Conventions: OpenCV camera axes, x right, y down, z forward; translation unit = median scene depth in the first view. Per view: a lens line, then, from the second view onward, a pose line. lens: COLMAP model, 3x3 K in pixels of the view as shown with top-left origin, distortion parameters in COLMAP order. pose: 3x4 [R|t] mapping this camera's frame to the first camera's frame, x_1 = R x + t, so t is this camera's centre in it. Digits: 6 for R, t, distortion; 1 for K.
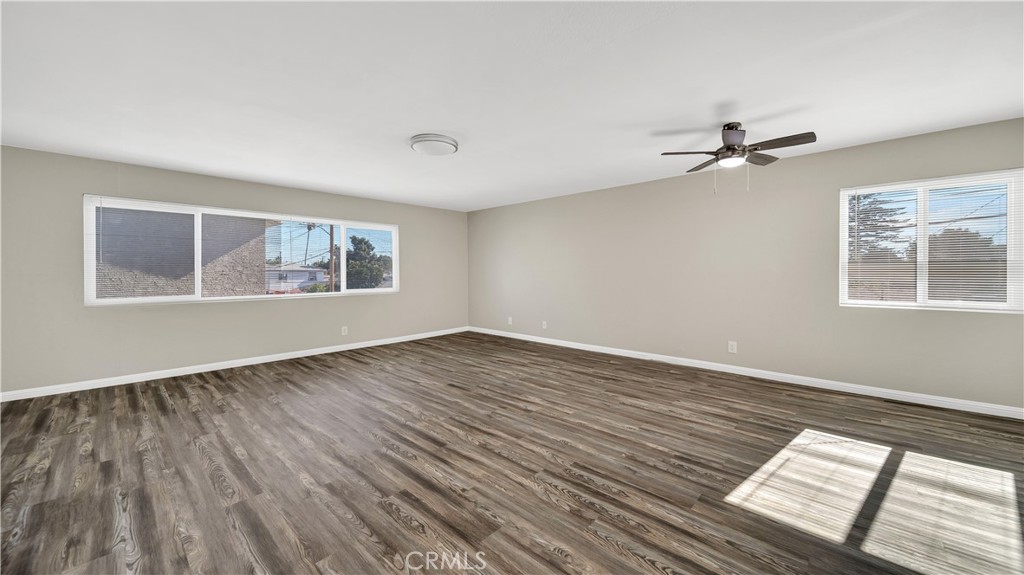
lens RADIAL K [[371.8, 0, 514.2], [0, 371.8, 277.9], [0, 0, 1]] dist [0.001108, 0.000032]
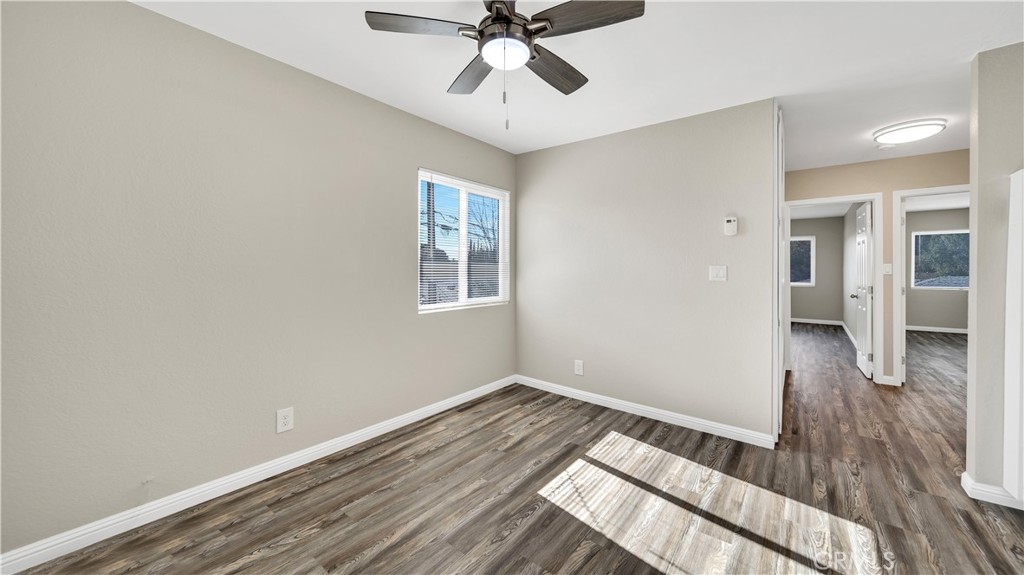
lens RADIAL K [[371.8, 0, 513.3], [0, 371.8, 281.5], [0, 0, 1]] dist [0.001108, 0.000032]
pose [[-0.074194, -0.017555, 0.997089, 0.106470], [0.023352, 0.999540, 0.019335, -0.001278], [-0.996970, 0.024718, -0.073750, 1.106077]]
